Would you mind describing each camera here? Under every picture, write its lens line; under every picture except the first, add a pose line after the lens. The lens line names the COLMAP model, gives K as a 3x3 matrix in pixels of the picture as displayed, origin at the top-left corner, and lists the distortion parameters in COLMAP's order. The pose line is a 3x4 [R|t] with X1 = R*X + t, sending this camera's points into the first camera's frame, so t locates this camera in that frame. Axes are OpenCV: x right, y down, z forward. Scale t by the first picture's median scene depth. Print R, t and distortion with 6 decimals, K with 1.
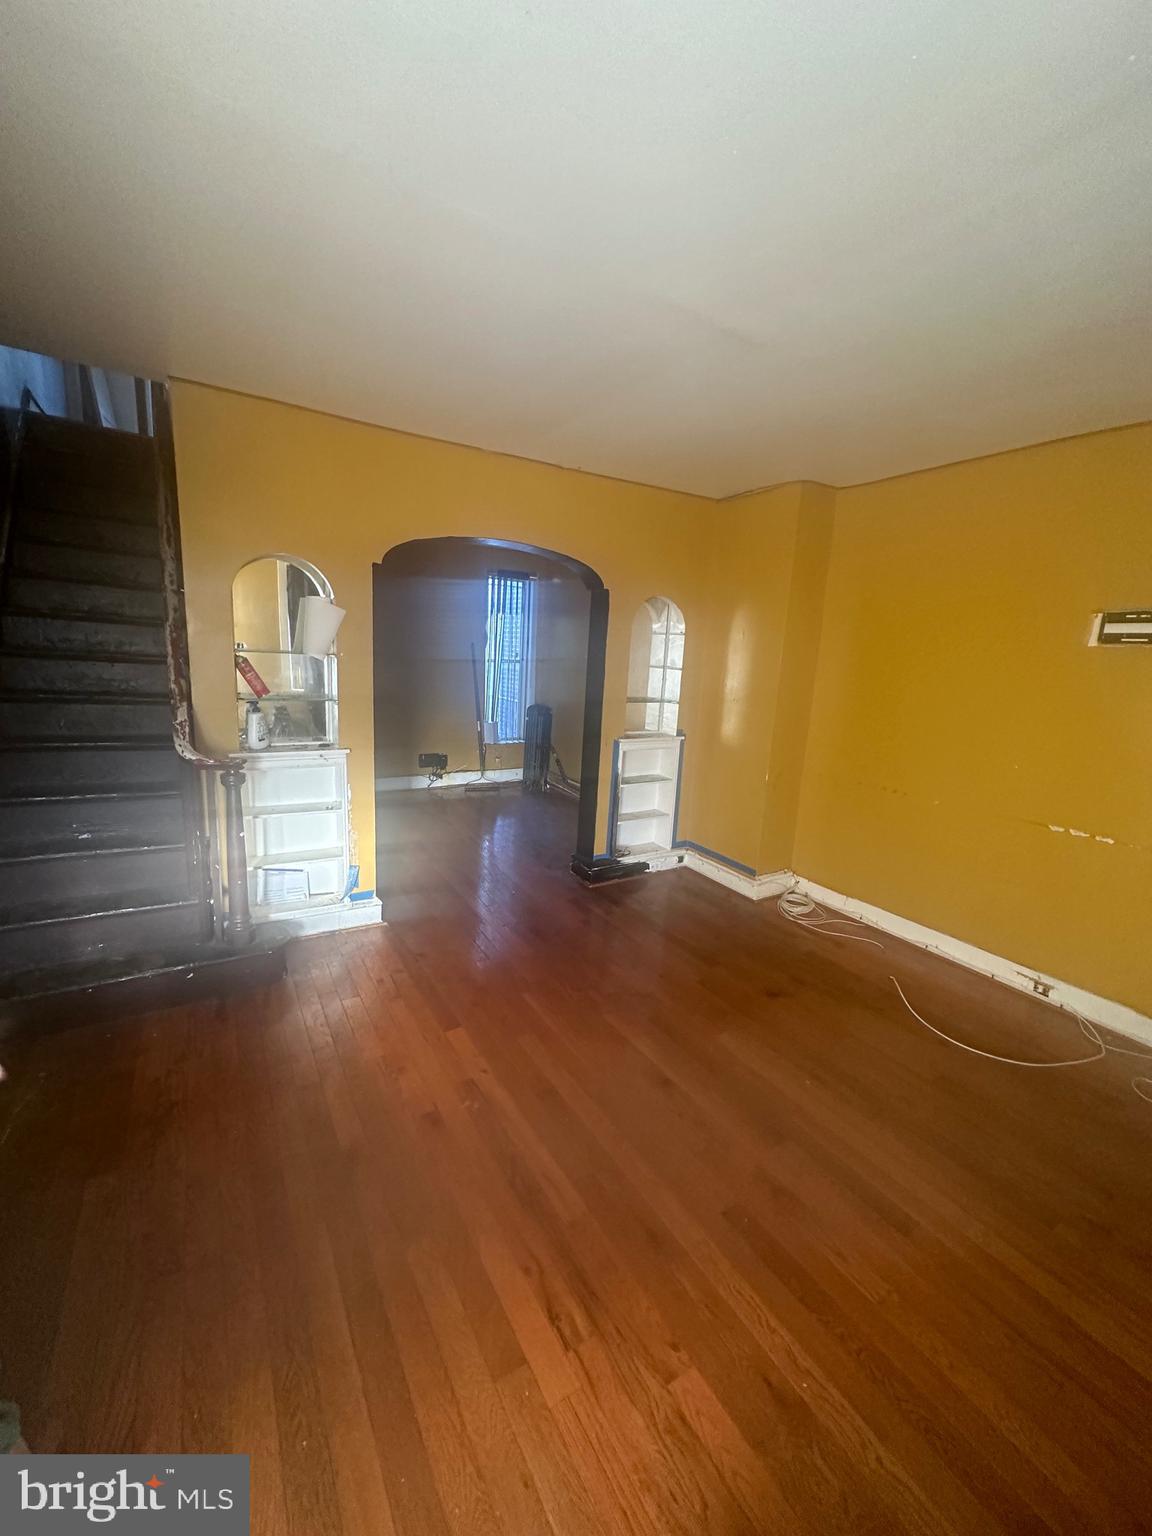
lens RADIAL K [[609.5, 0, 588.0], [0, 609.5, 771.3], [0, 0, 1]] dist [-0.004207, 0.002498]
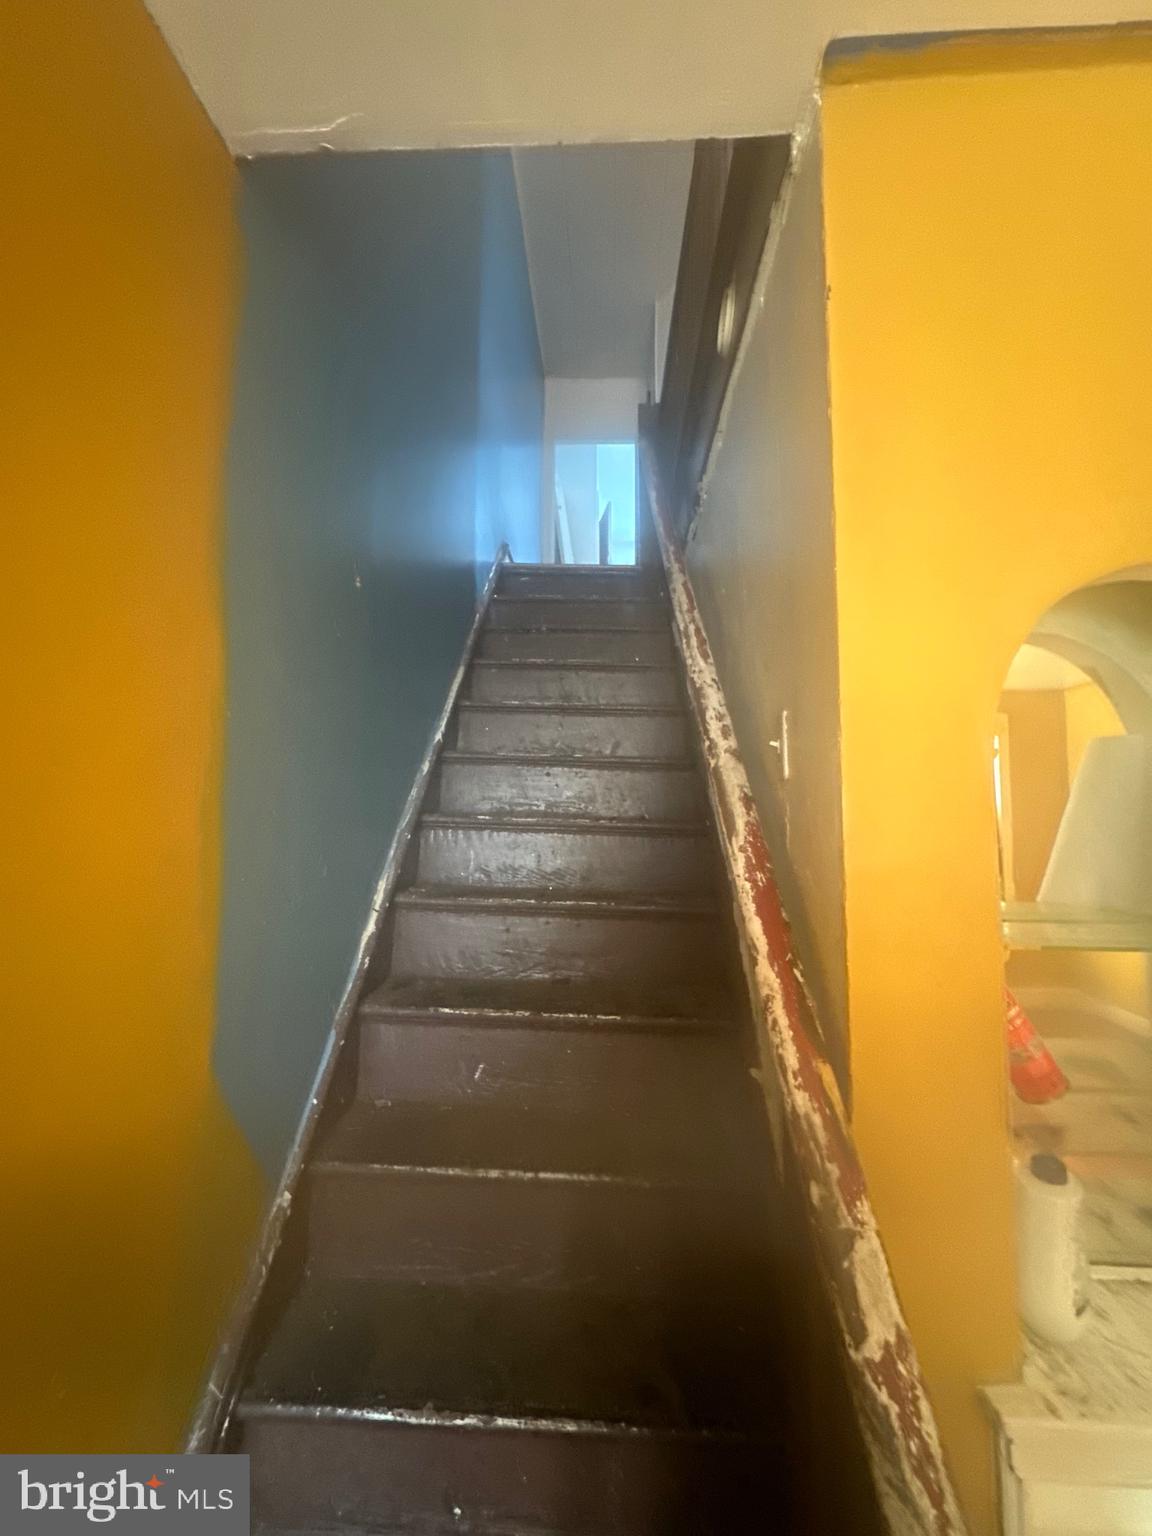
lens RADIAL K [[609.5, 0, 574.3], [0, 609.5, 765.6], [0, 0, 1]] dist [-0.004207, 0.002498]
pose [[0.820134, -0.095847, -0.564086, -0.509457], [-0.071536, 0.960958, -0.267288, -0.167204], [0.567682, 0.259564, 0.781258, 0.603979]]
